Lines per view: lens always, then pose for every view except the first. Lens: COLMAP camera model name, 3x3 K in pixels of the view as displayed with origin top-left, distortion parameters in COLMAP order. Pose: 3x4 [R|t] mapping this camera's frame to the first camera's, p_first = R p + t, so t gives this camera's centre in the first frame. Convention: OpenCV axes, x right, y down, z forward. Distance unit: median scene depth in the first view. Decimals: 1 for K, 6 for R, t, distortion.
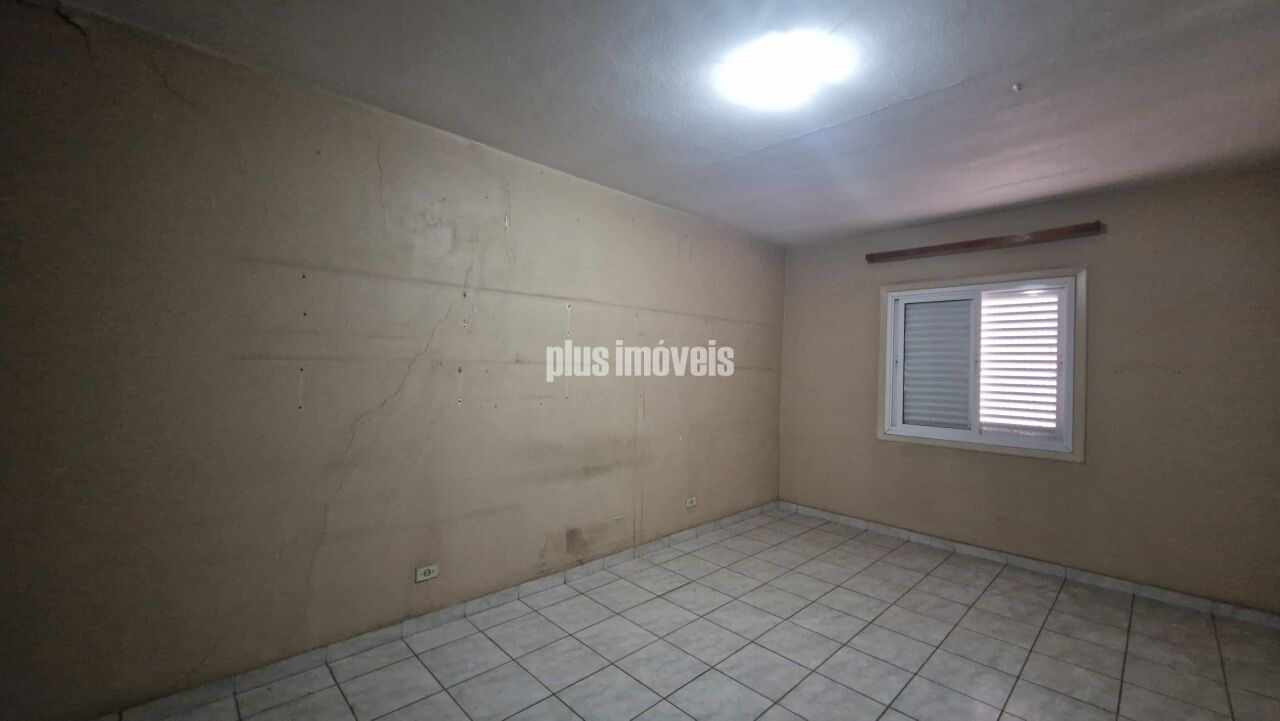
lens RADIAL K [[501.6, 0, 635.4], [0, 501.6, 361.3], [0, 0, 1]] dist [0.001637, 0.000139]
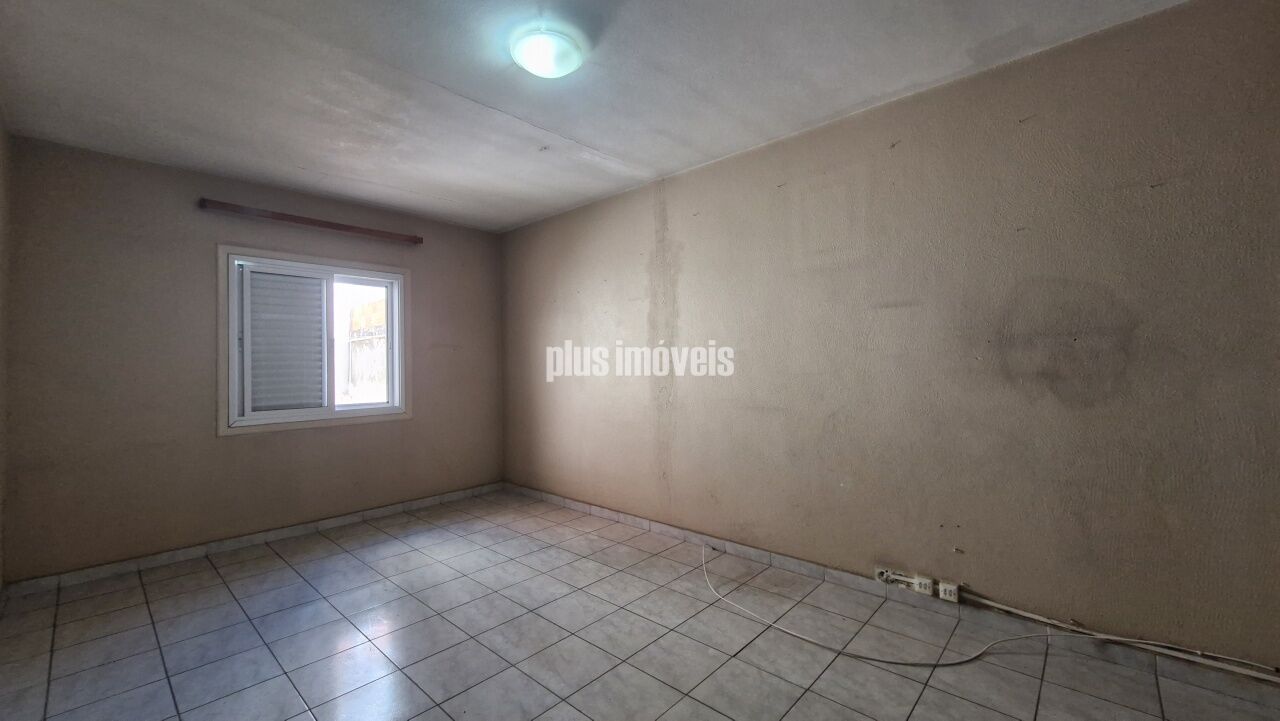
lens RADIAL K [[501.6, 0, 637.1], [0, 501.6, 359.3], [0, 0, 1]] dist [0.001637, 0.000139]
pose [[-0.068099, -0.011716, 0.997610, -0.394151], [-0.001692, 0.999931, 0.011628, 0.025387], [-0.997677, -0.000896, -0.068114, 0.430409]]
